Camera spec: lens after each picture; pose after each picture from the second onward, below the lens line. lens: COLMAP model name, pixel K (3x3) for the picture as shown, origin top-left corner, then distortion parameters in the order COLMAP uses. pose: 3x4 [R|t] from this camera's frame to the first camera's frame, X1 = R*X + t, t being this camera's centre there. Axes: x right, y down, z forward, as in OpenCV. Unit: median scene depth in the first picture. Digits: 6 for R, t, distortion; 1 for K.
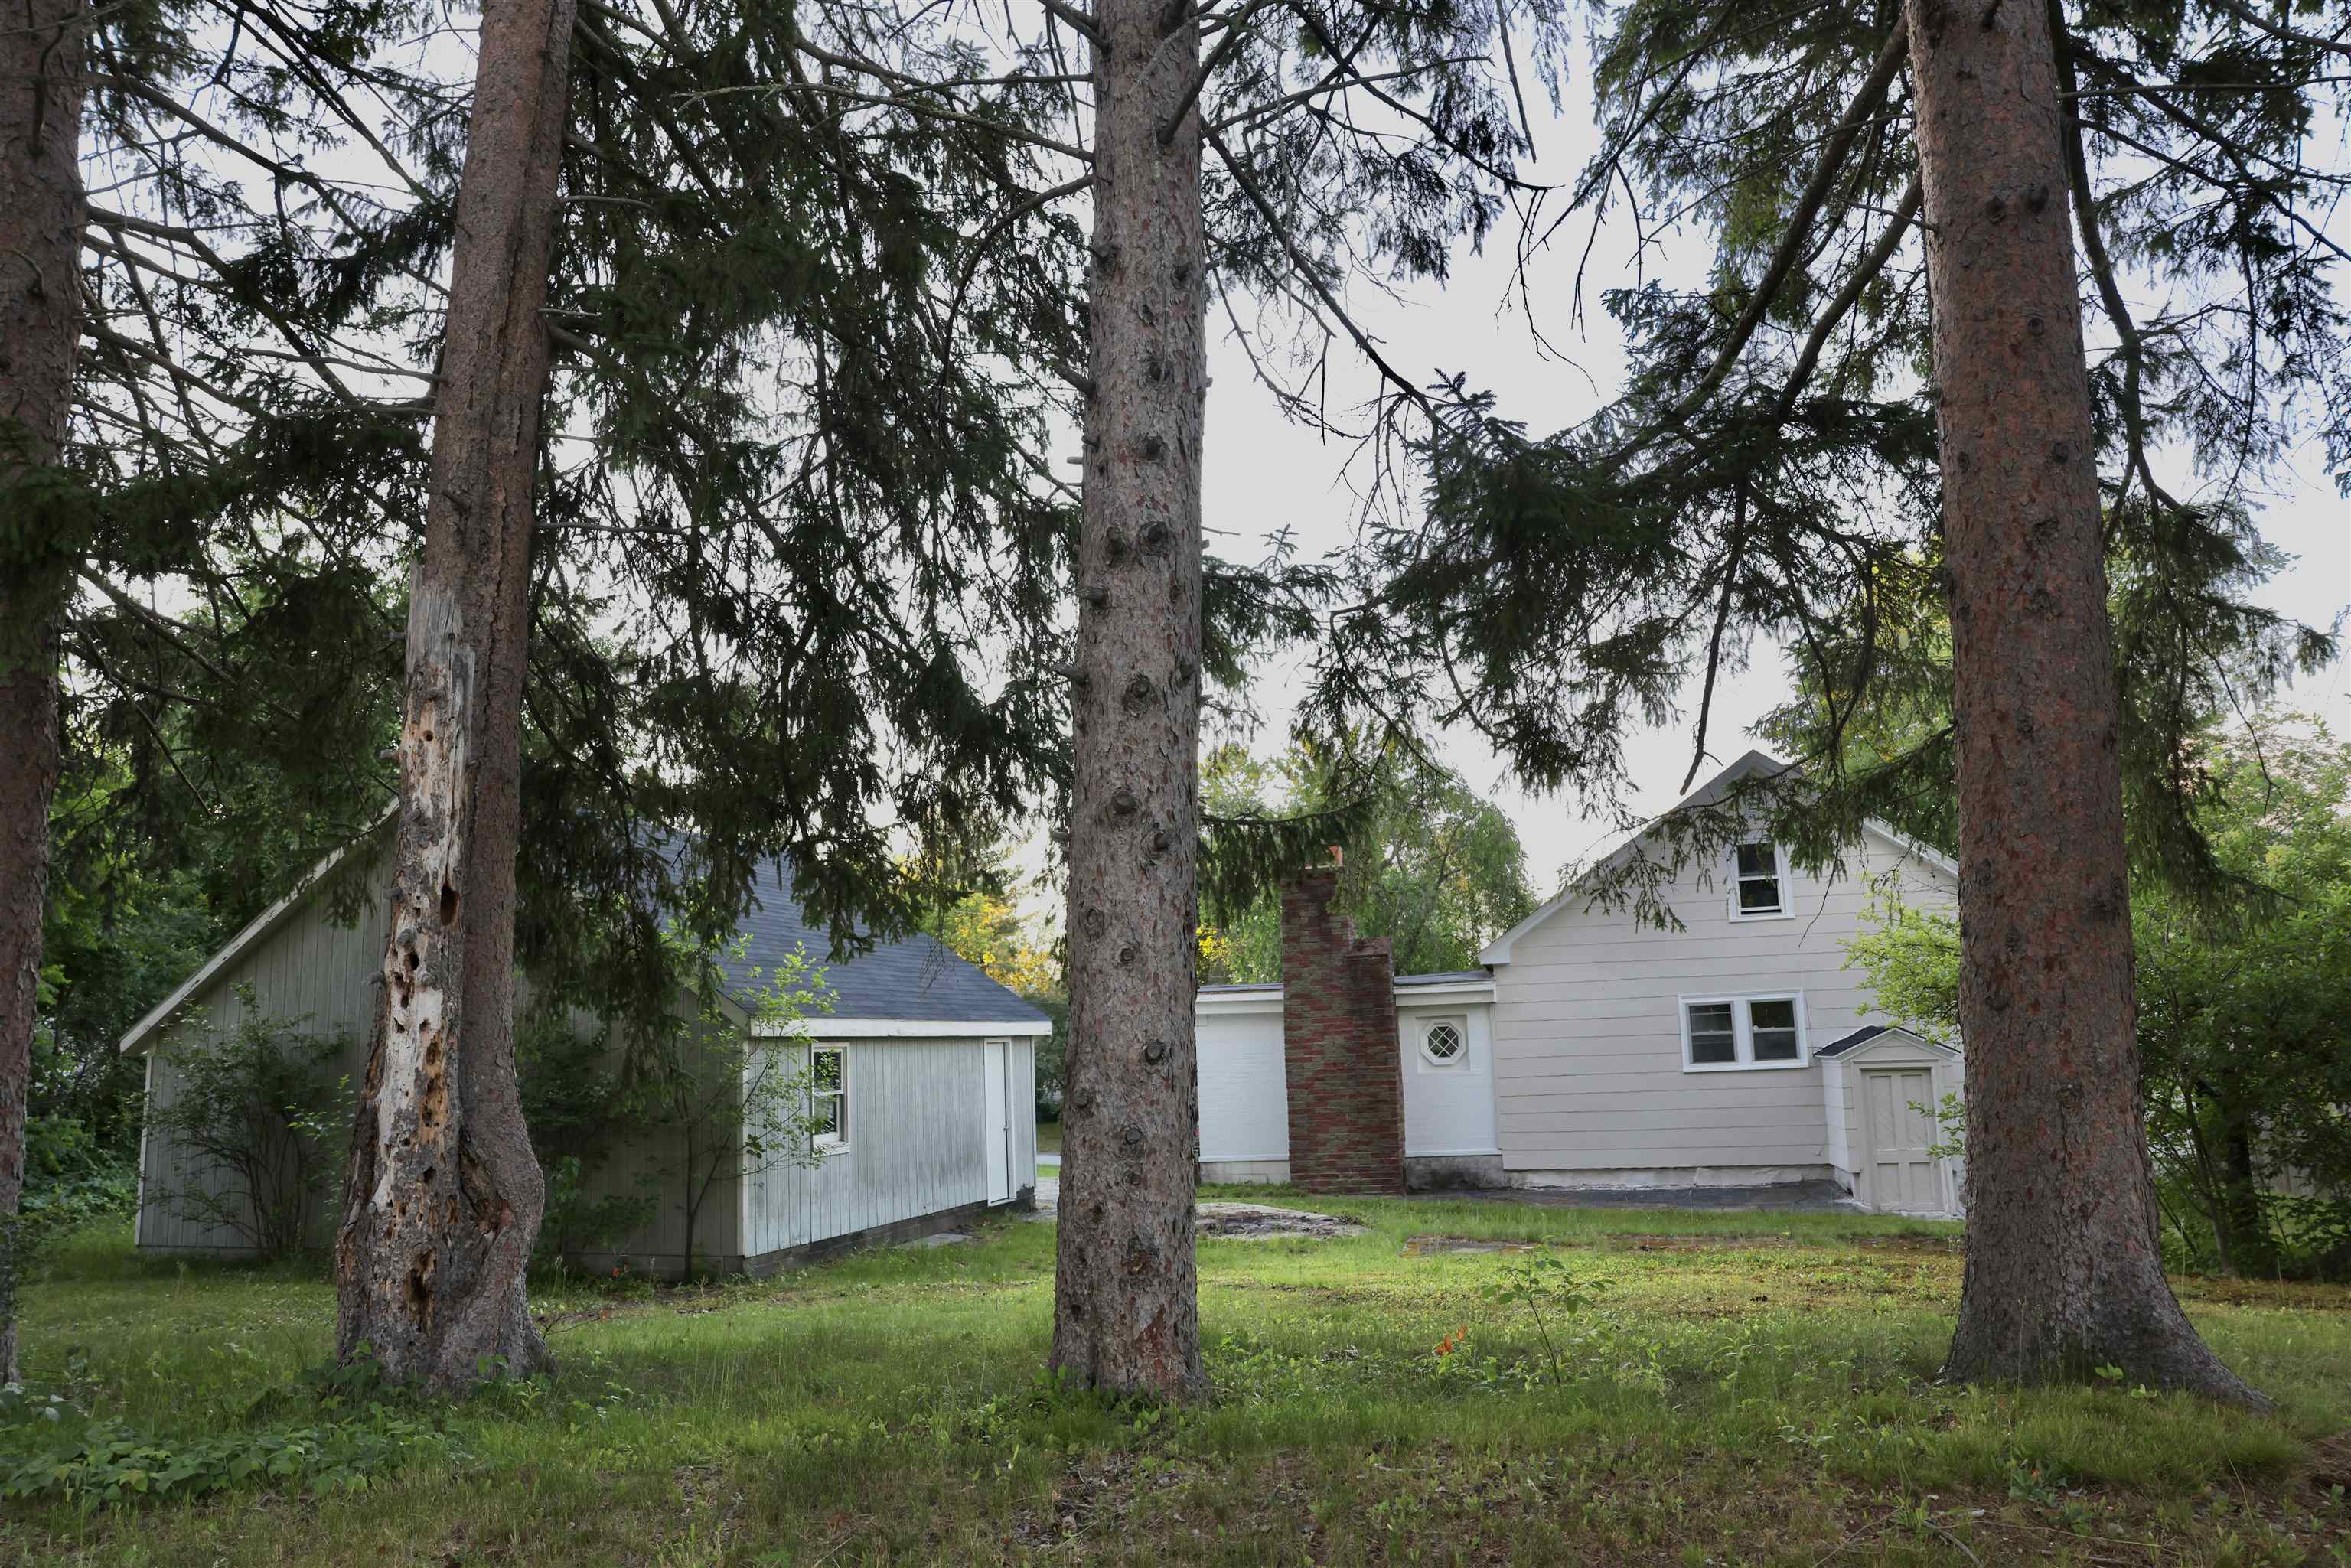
lens RADIAL K [[1609.0, 0, 1175.5], [0, 1609.0, 784.0], [0, 0, 1]] dist [-0.117494, 0.097206]
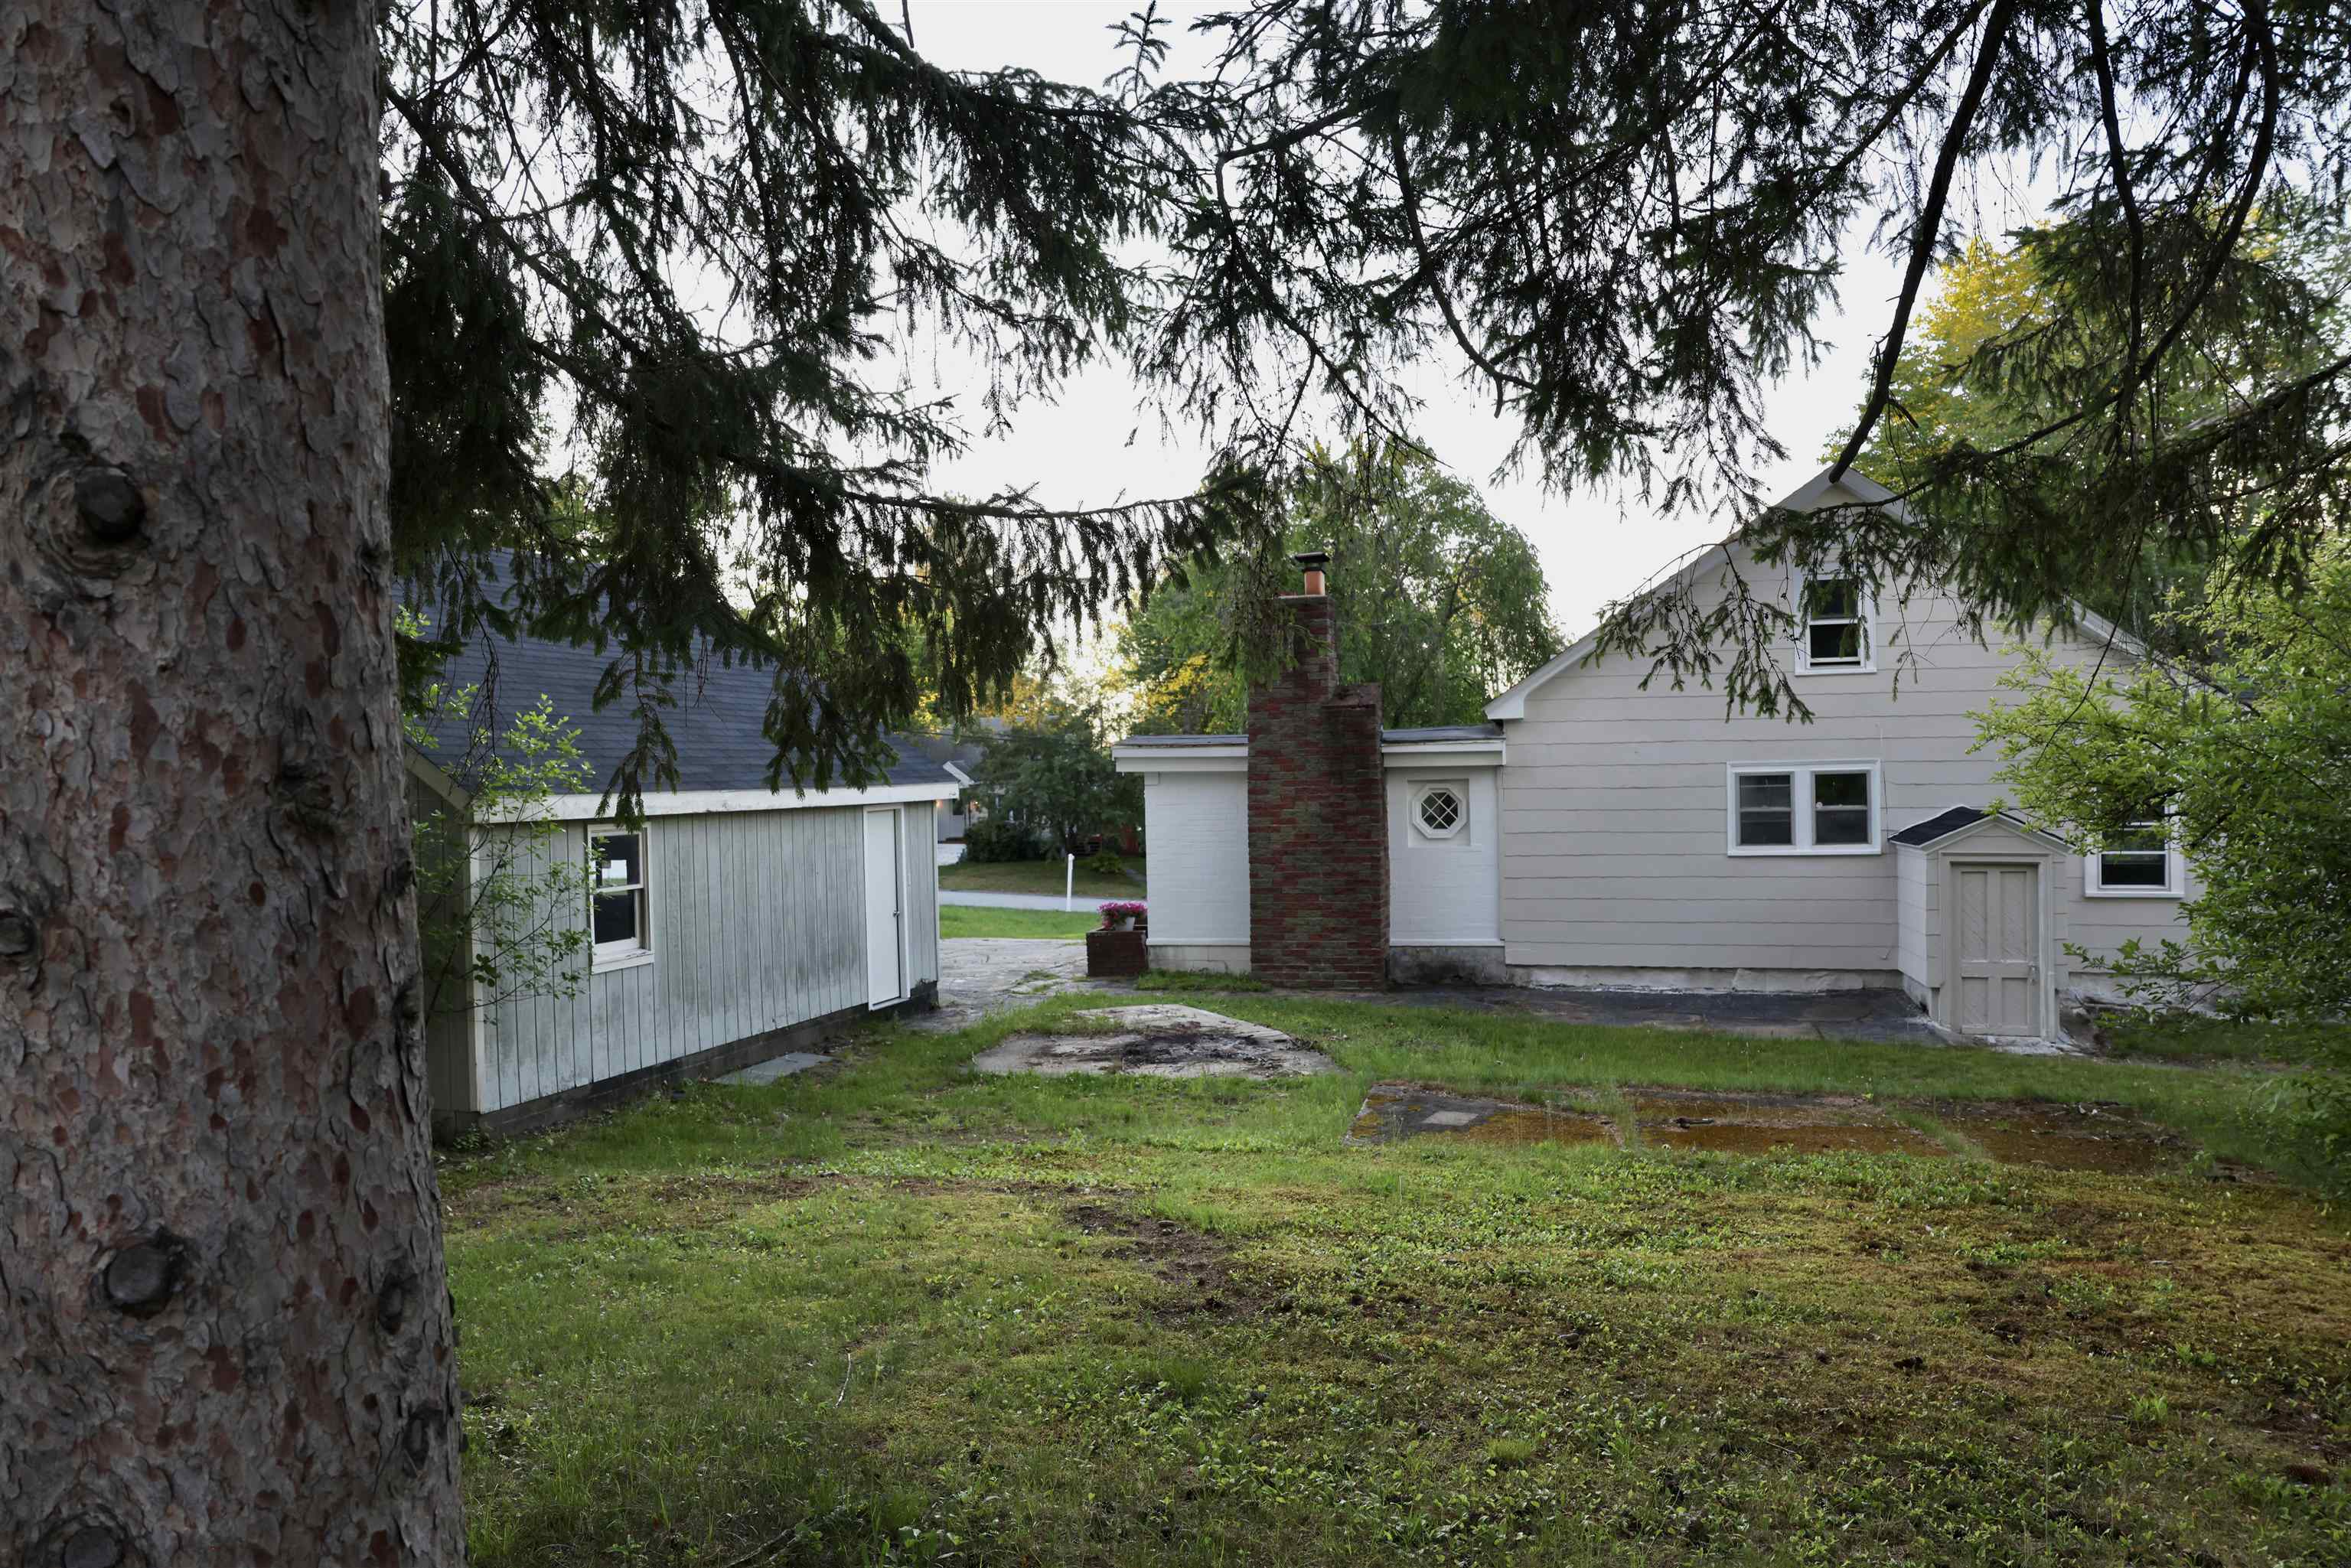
lens RADIAL K [[1609.0, 0, 1175.5], [0, 1609.0, 784.0], [0, 0, 1]] dist [-0.117494, 0.097206]
pose [[0.999825, 0.014282, -0.012116, 0.043144], [-0.012033, 0.985587, 0.168742, 0.009019], [0.014351, -0.168567, 0.985586, 0.192302]]
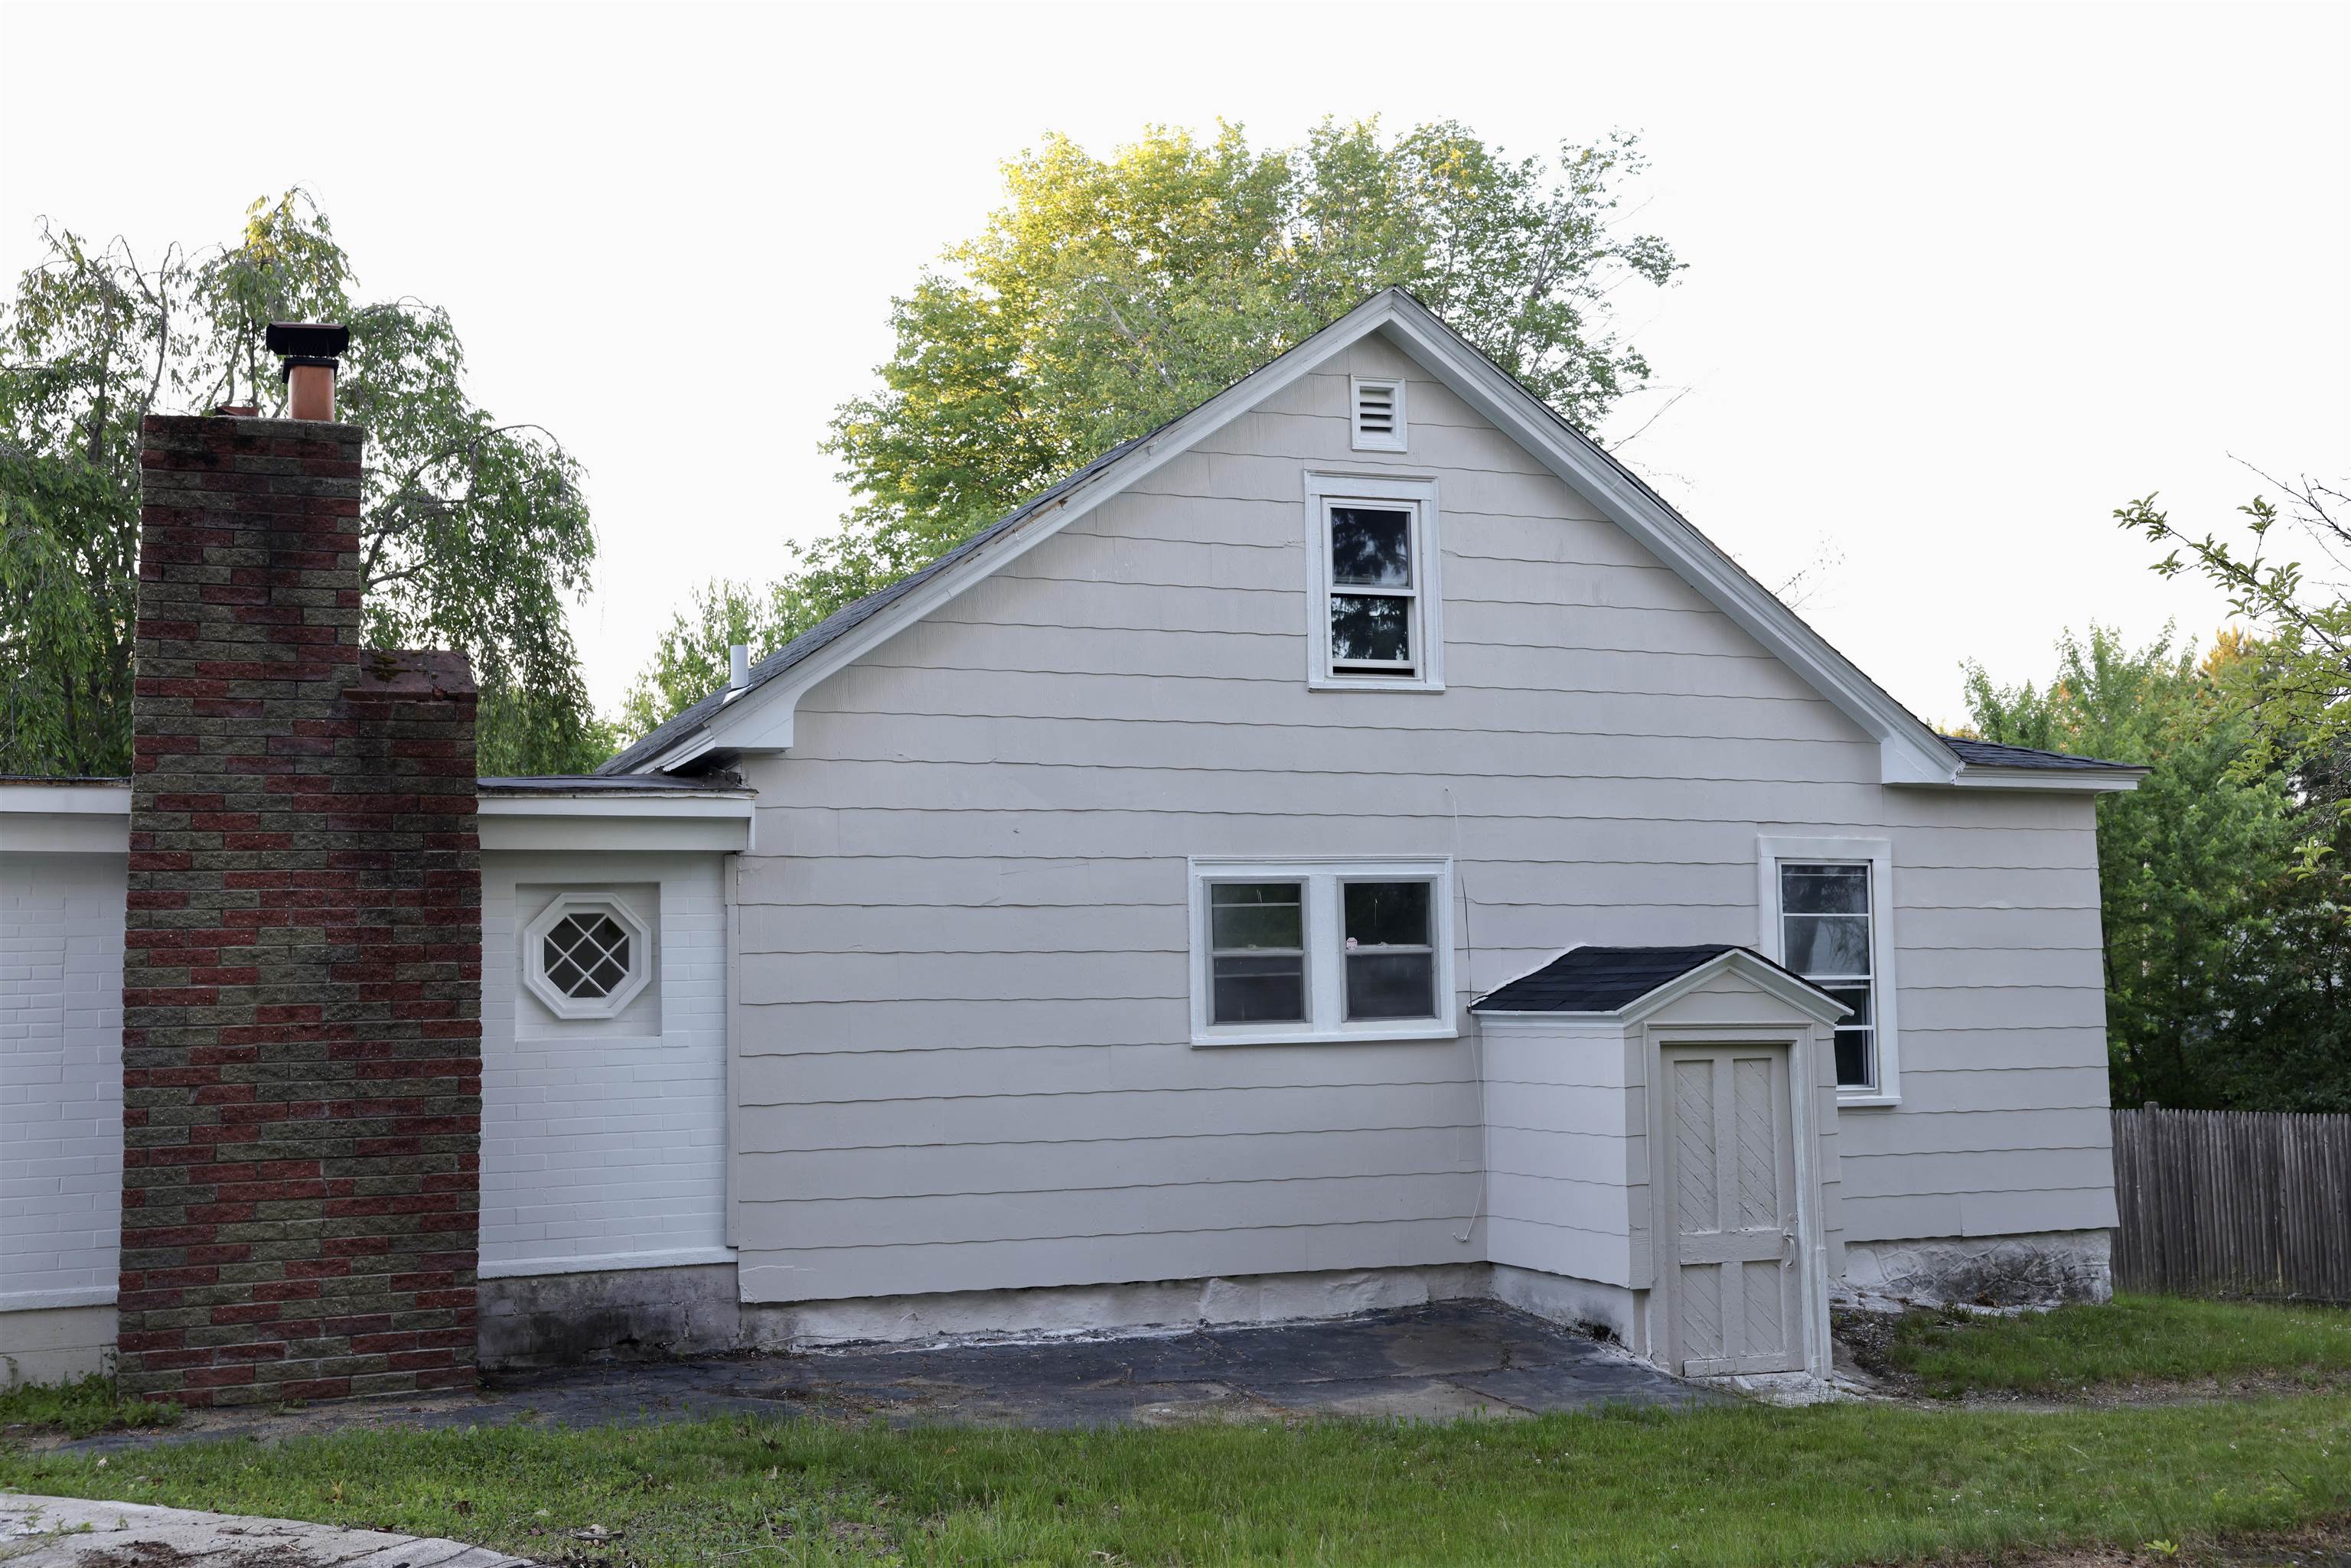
lens RADIAL K [[2488.4, 0, 1175.5], [0, 2488.4, 784.0], [0, 0, 1]] dist [0.022719, 0.003824]
pose [[0.808758, 0.063761, 0.584674, -0.061436], [-0.105654, 0.993685, 0.037781, 0.094368], [-0.578573, -0.092329, 0.810388, 0.507906]]
